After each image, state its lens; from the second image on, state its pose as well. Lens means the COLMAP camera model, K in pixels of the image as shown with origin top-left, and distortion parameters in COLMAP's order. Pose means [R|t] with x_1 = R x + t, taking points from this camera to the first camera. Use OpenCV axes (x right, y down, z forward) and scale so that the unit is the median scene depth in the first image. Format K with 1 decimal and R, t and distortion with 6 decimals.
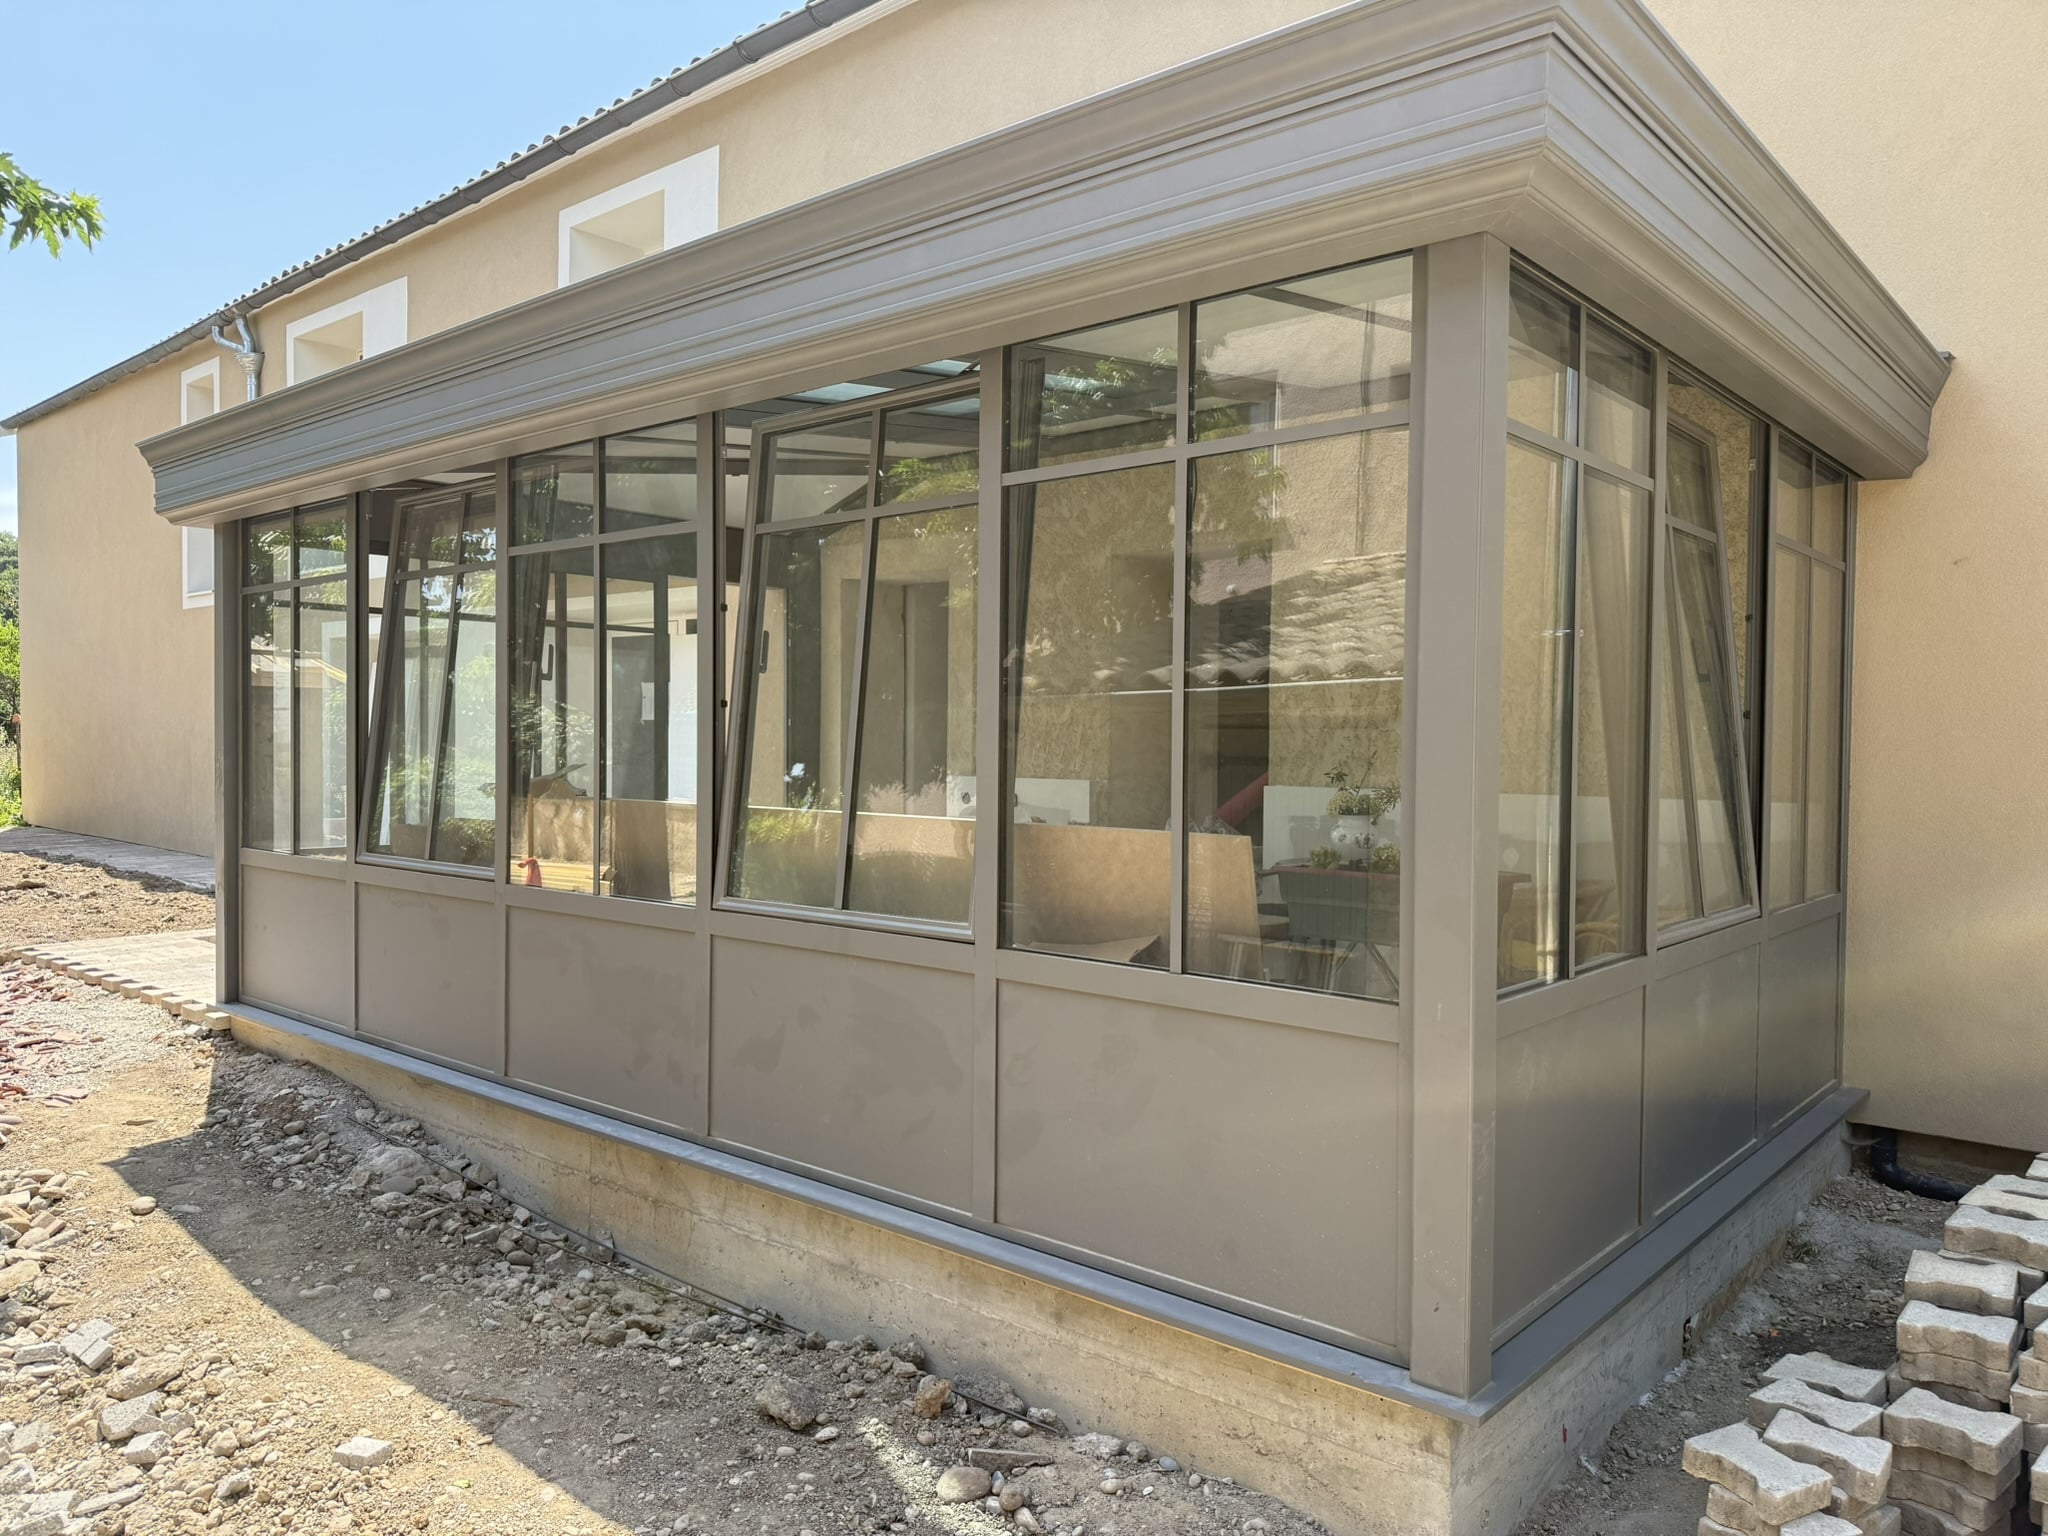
lens RADIAL K [[1446.0, 0, 1022.4], [0, 1446.0, 780.2], [0, 0, 1]] dist [0.040912, -0.057544]
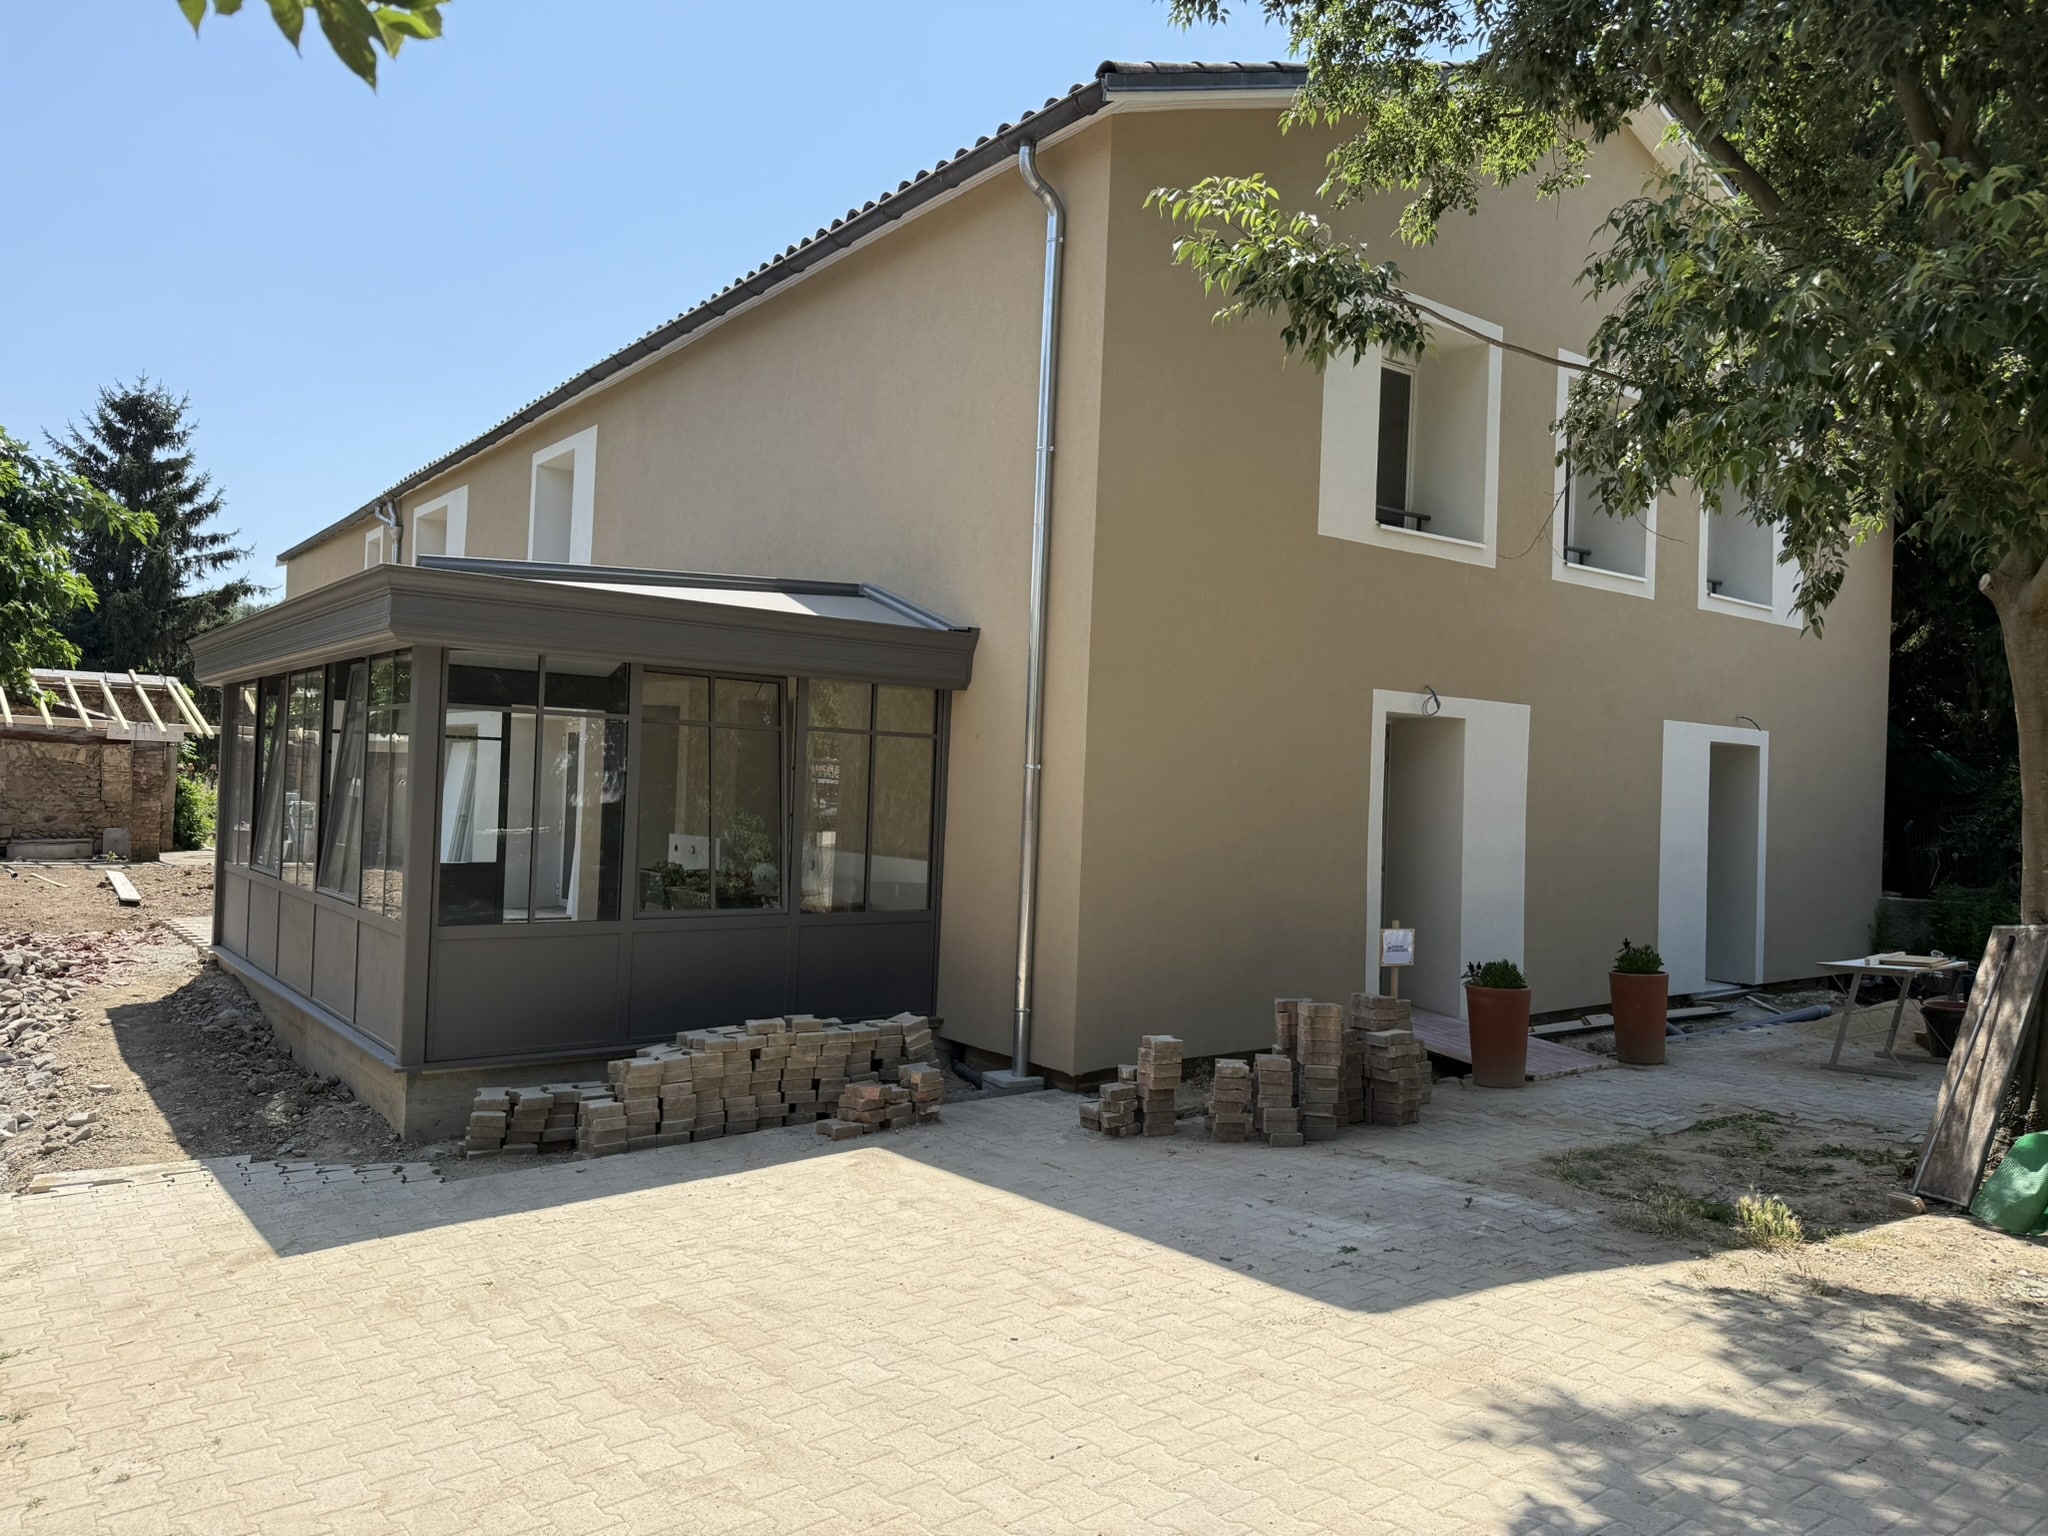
lens RADIAL K [[1446.0, 0, 1022.4], [0, 1446.0, 780.2], [0, 0, 1]] dist [0.040912, -0.057544]
pose [[0.979461, 0.014961, -0.201077, 0.392863], [-0.019995, 0.999535, -0.023029, -0.019550], [0.200639, 0.026577, 0.979305, -0.300955]]
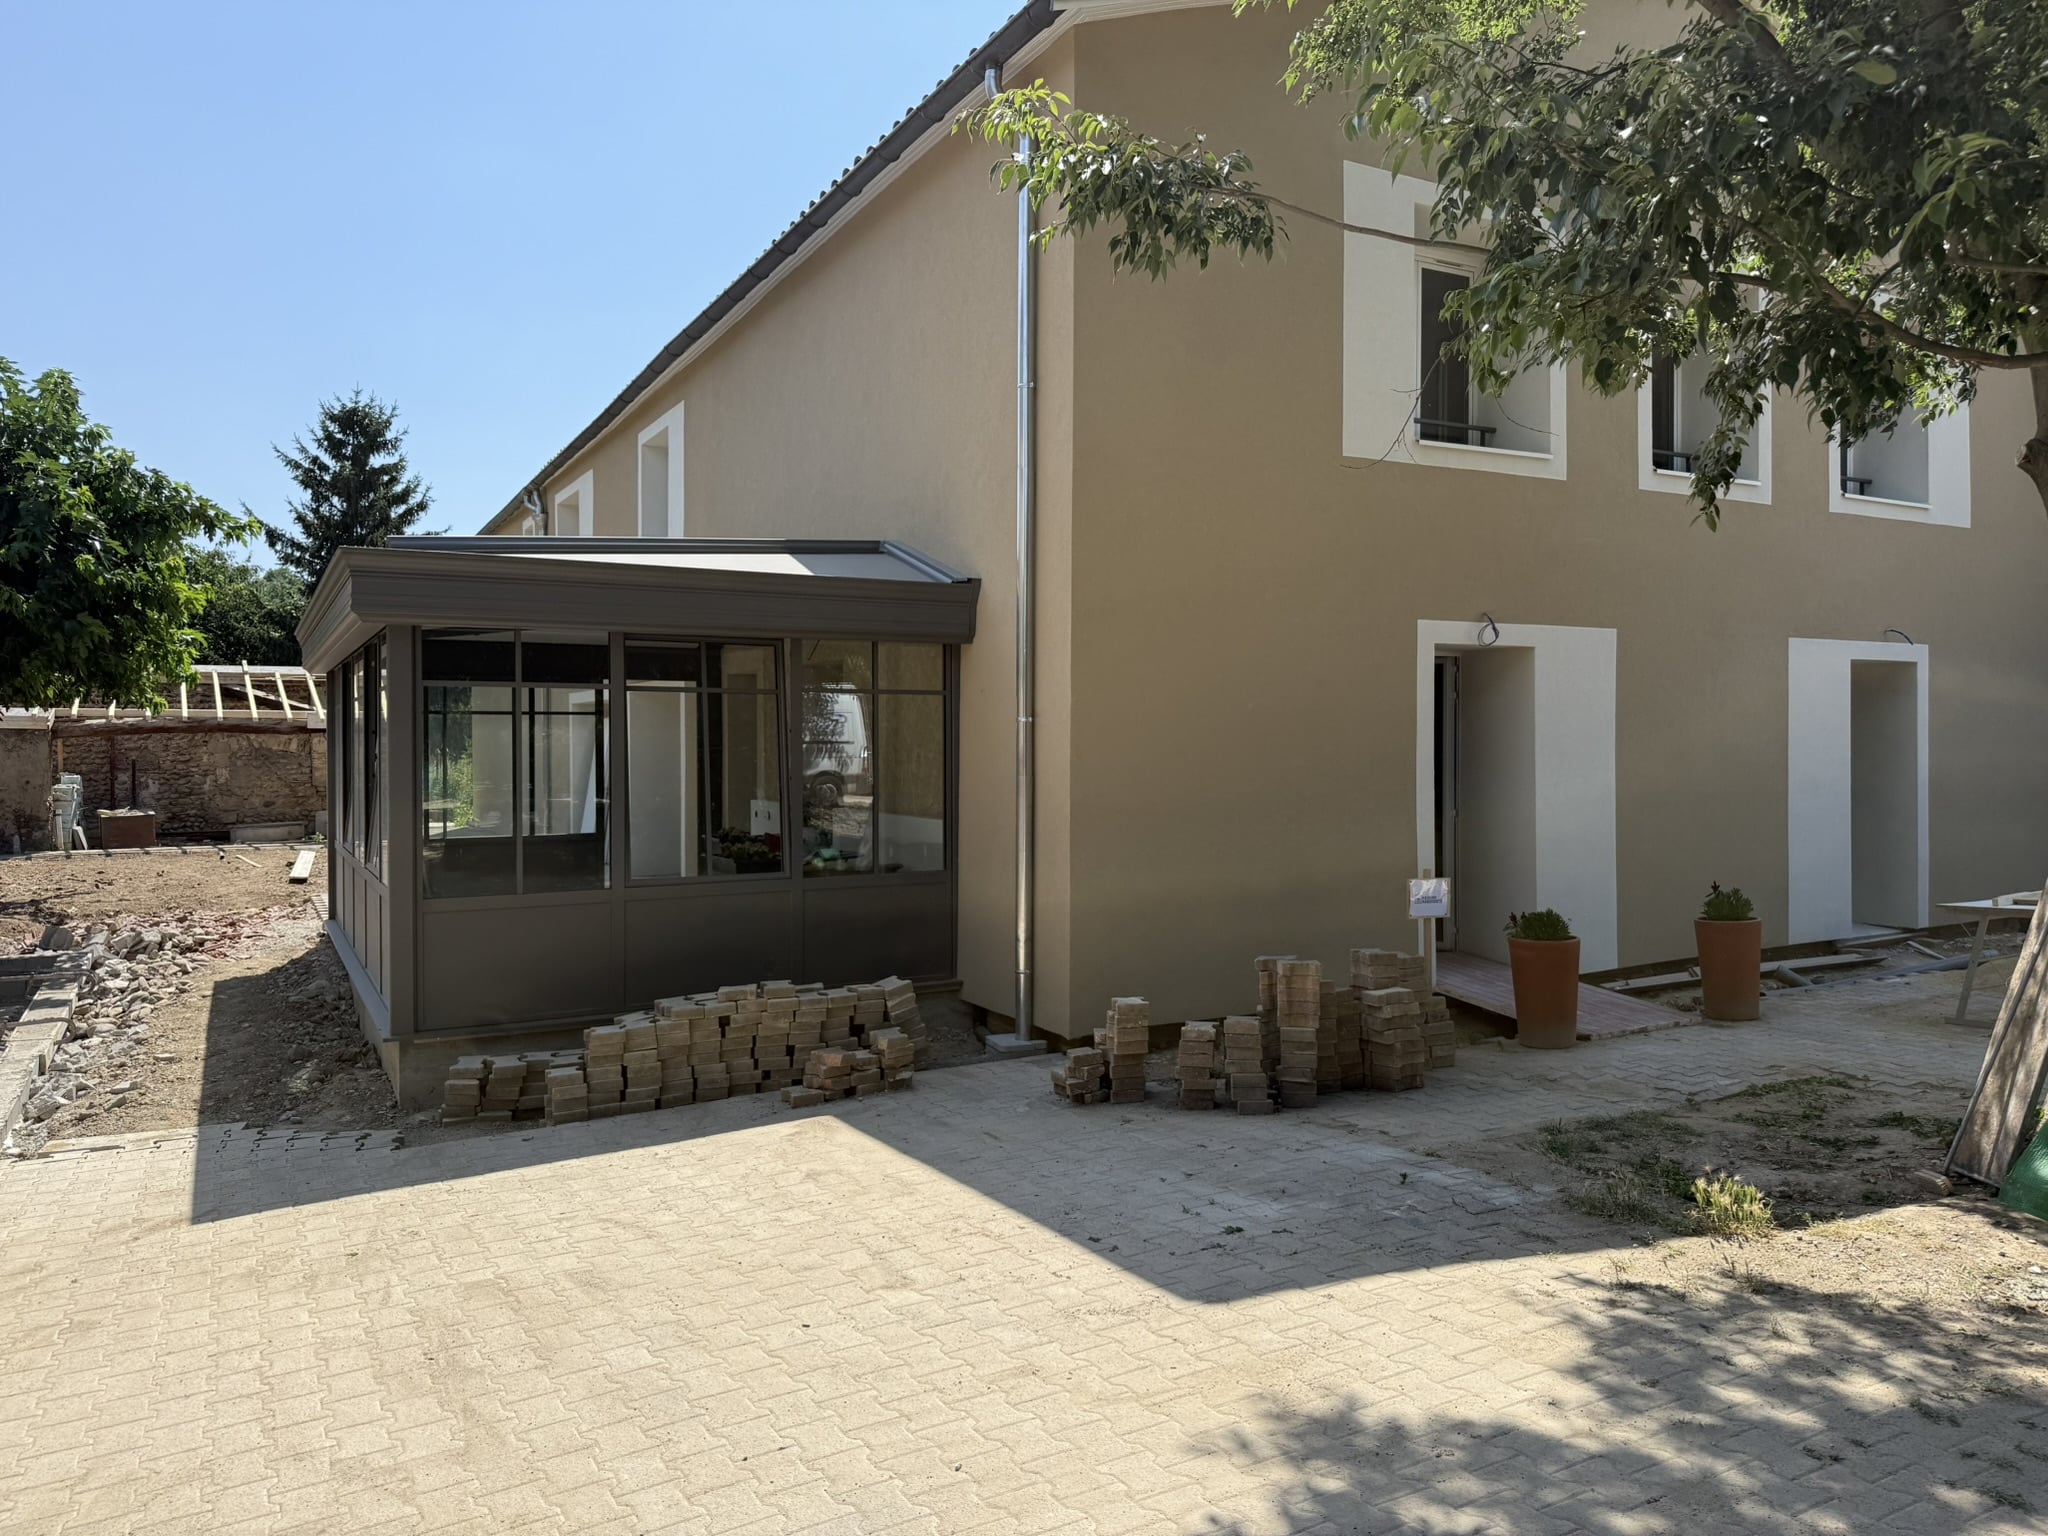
lens RADIAL K [[1444.0, 0, 1024.0], [0, 1444.0, 768.0], [0, 0, 1]] dist [0.038782, -0.053518]
pose [[0.936542, -0.015537, -0.350210, 0.483446], [0.016156, 0.999869, -0.001155, -0.018932], [0.350182, -0.004576, 0.936671, -0.249153]]
